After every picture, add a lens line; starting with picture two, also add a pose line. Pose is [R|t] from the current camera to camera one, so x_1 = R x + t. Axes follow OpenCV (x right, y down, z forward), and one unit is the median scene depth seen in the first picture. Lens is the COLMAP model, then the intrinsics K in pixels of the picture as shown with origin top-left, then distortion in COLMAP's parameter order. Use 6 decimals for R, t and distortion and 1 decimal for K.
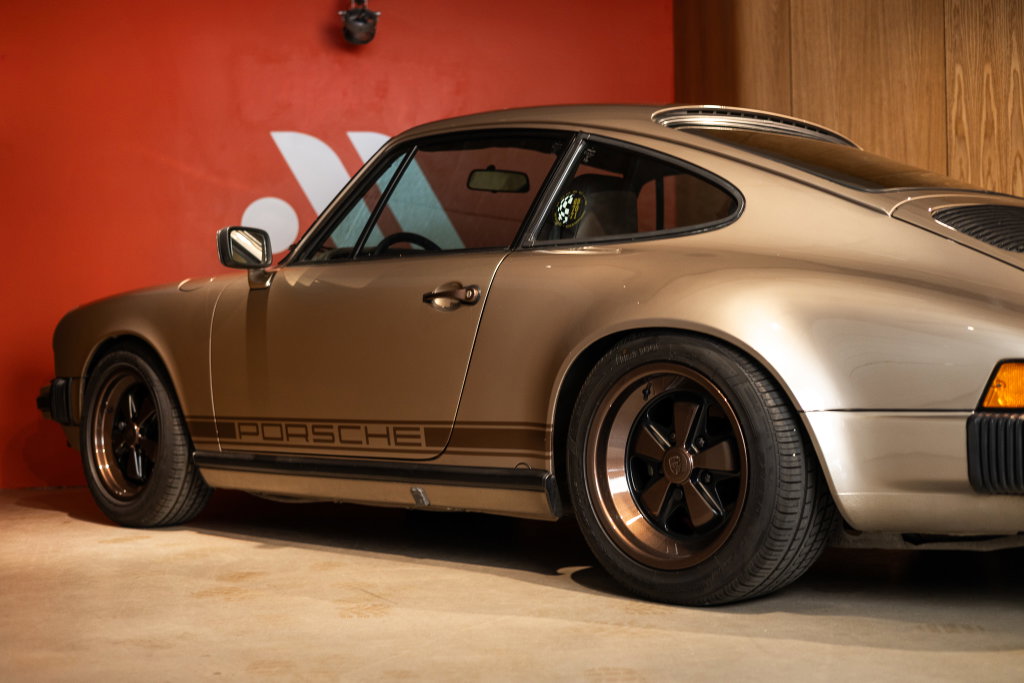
lens RADIAL K [[1435.5, 0, 512.0], [0, 1435.5, 341.5], [0, 0, 1]] dist [-0.009647, 0.009327]
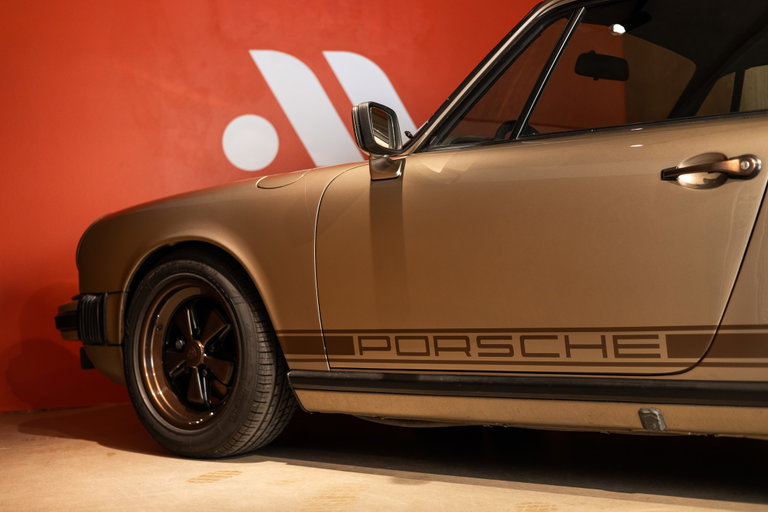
lens RADIAL K [[1076.6, 0, 384.0], [0, 1076.6, 256.0], [0, 0, 1]] dist [-0.009647, 0.009327]
pose [[0.992856, -0.018427, 0.117883, -0.251668], [0.020341, 0.999680, -0.015051, 0.018667], [-0.117568, 0.017342, 0.992913, 0.360128]]
